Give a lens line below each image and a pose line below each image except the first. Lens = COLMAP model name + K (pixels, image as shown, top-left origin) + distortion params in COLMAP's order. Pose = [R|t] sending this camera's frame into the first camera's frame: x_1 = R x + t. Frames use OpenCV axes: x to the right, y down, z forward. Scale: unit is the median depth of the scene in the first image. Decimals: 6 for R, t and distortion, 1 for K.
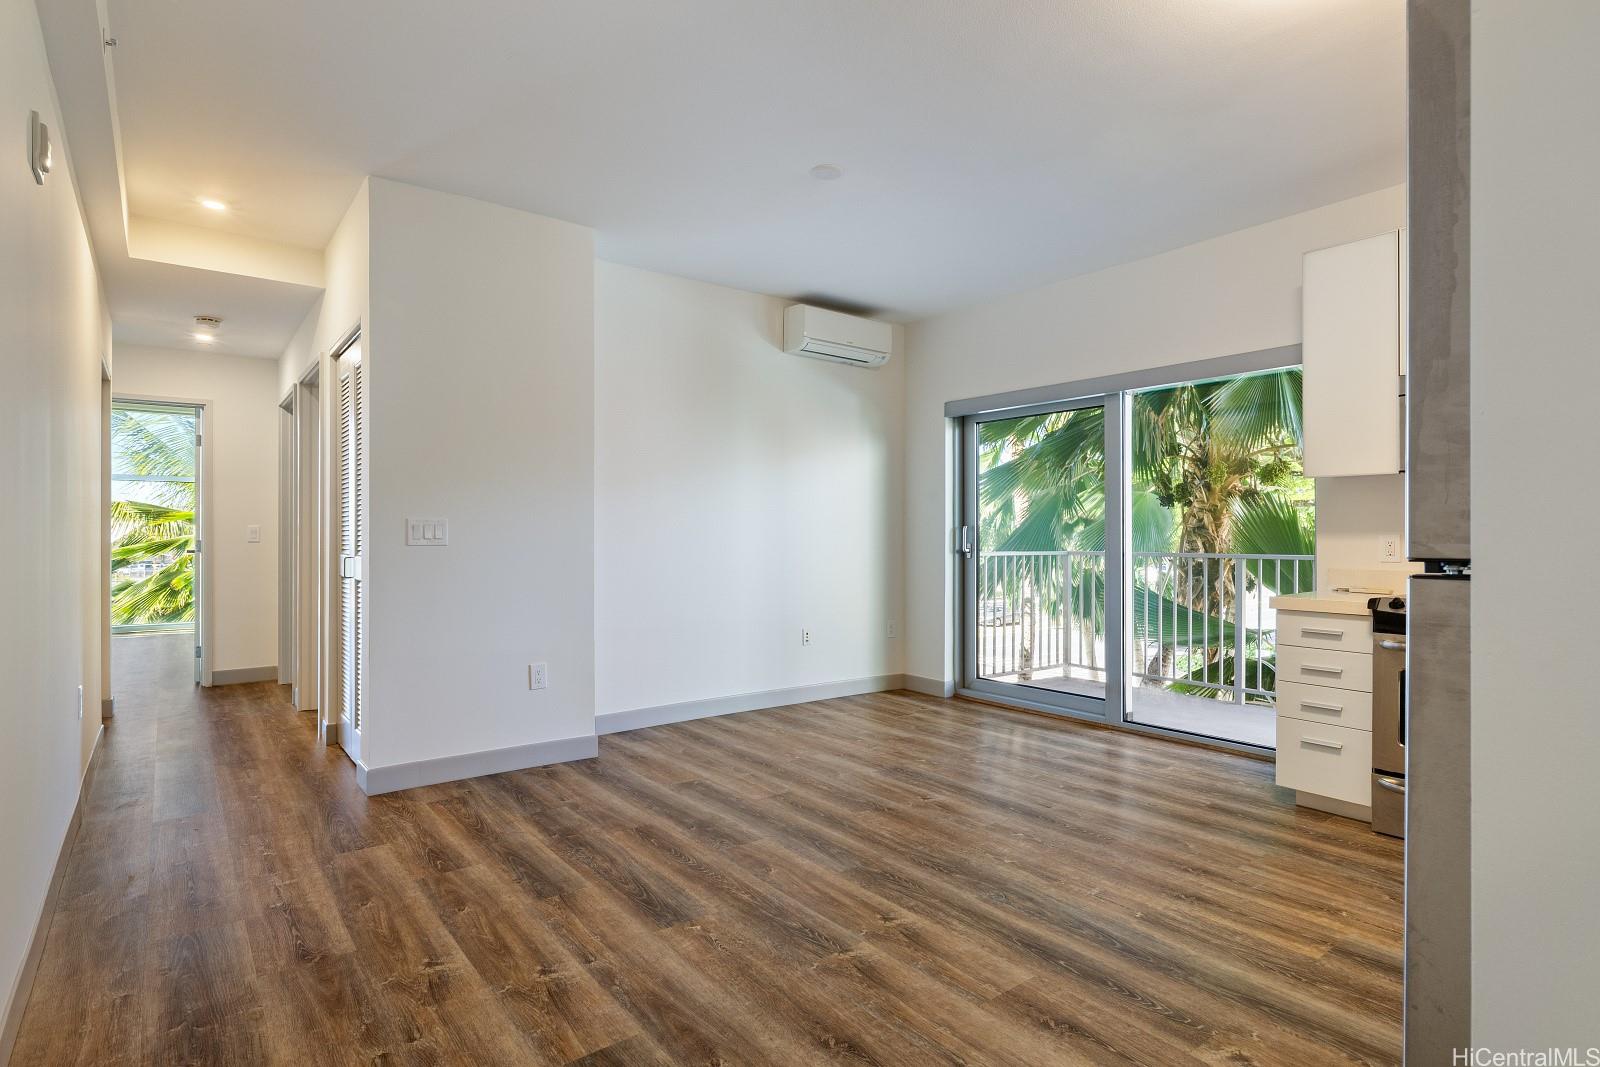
lens RADIAL K [[814.2, 0, 807.8], [0, 814.2, 534.1], [0, 0, 1]] dist [-0.003473, 0.000985]
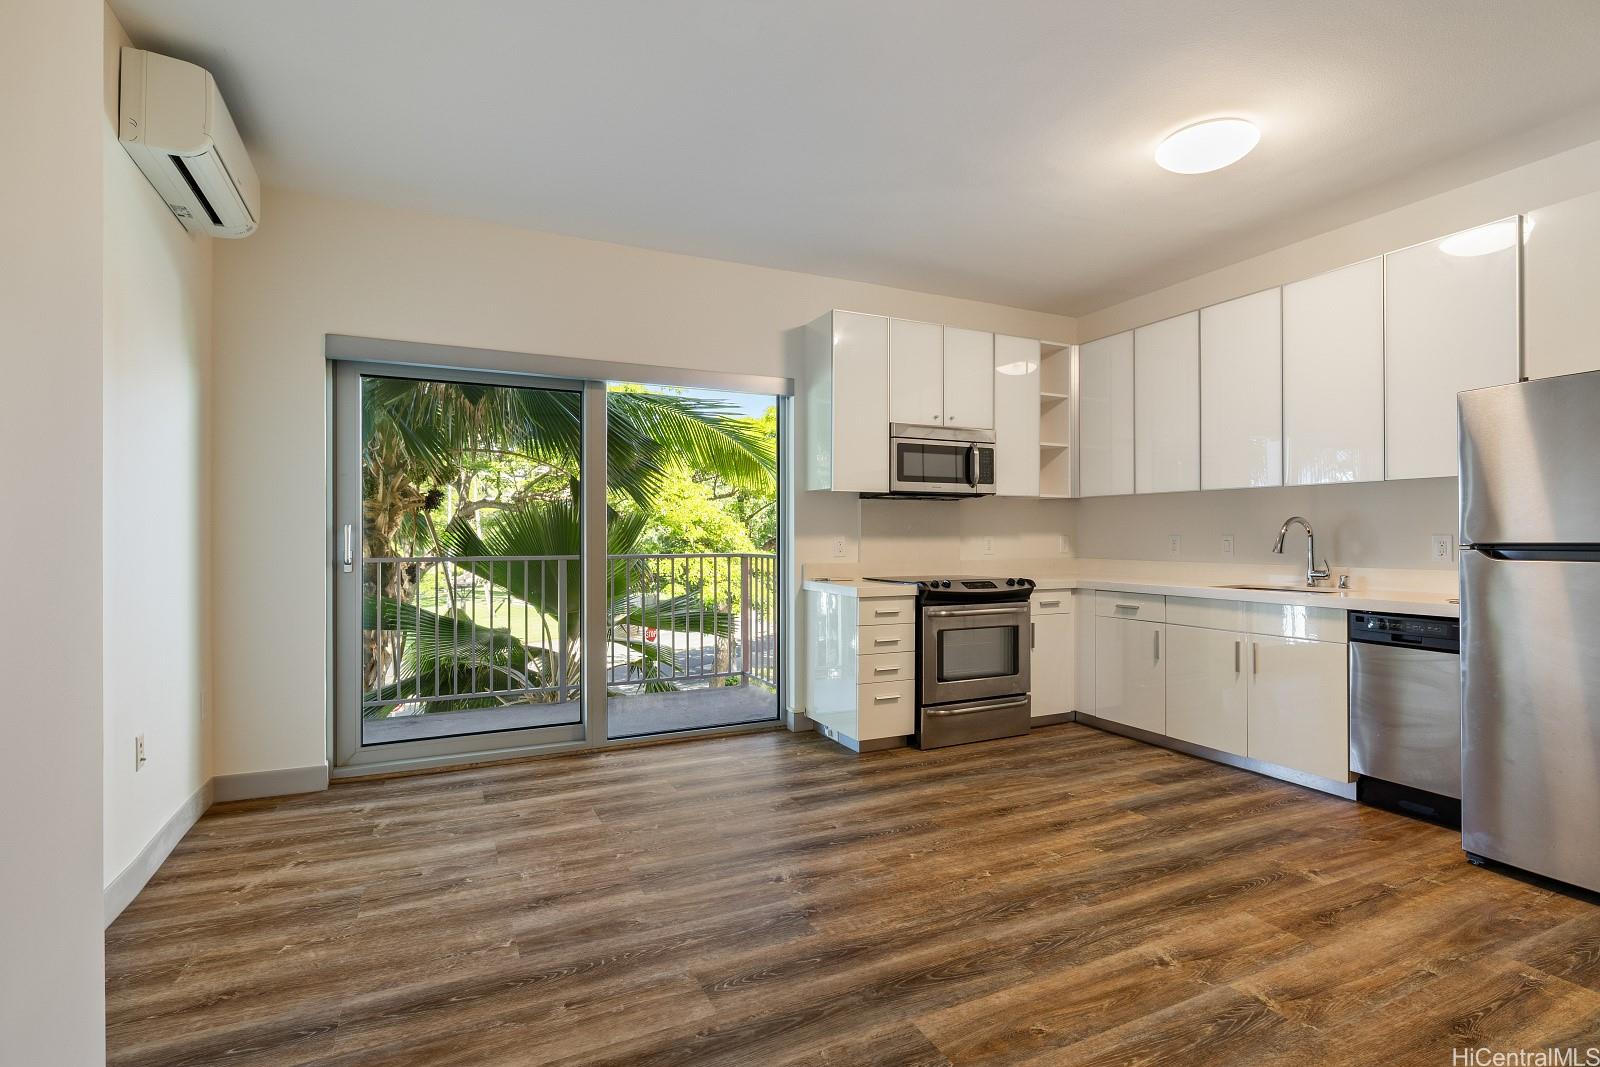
lens RADIAL K [[762.0, 0, 802.9], [0, 762.0, 536.0], [0, 0, 1]] dist [-0.007515, 0.002413]
pose [[0.220788, -0.002650, 0.975318, -0.562765], [0.001106, 0.999996, 0.002467, -0.002851], [-0.975321, 0.000534, 0.220790, 0.833561]]
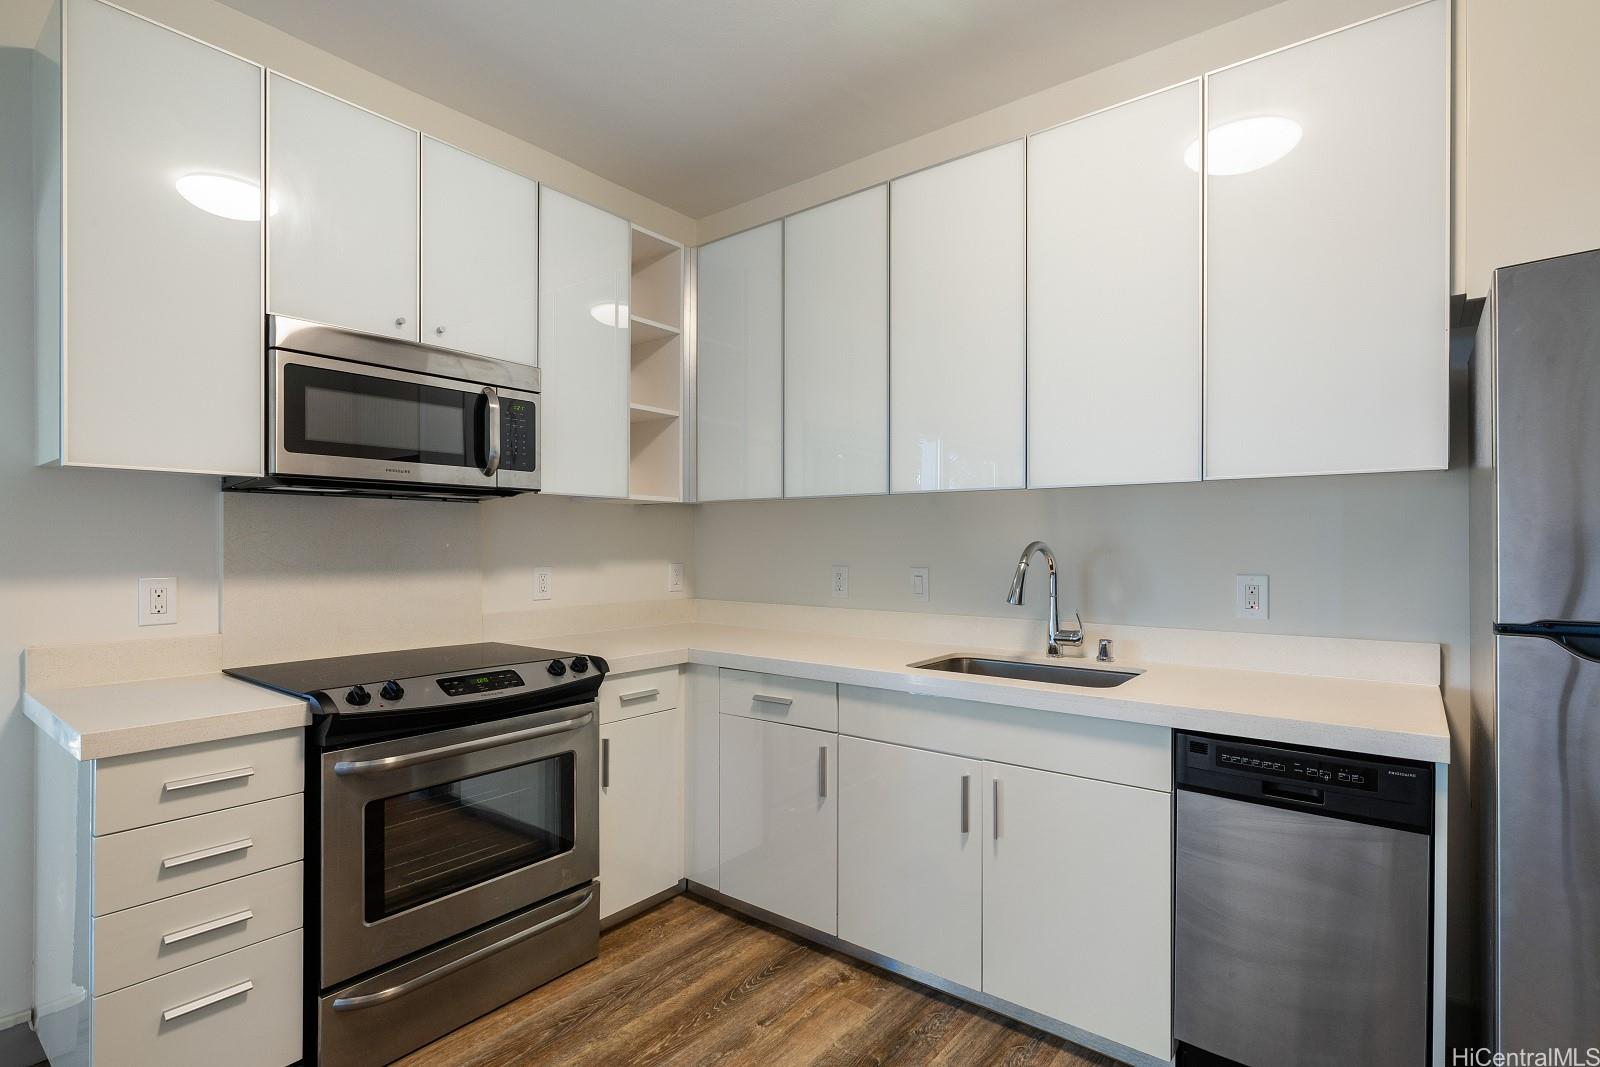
lens RADIAL K [[762.0, 0, 804.7], [0, 762.0, 545.4], [0, 0, 1]] dist [-0.007515, 0.002413]
pose [[-0.239288, -0.003652, 0.970942, 0.088049], [-0.002255, 0.999992, 0.003206, -0.025794], [-0.970946, -0.001422, -0.239294, 0.728139]]
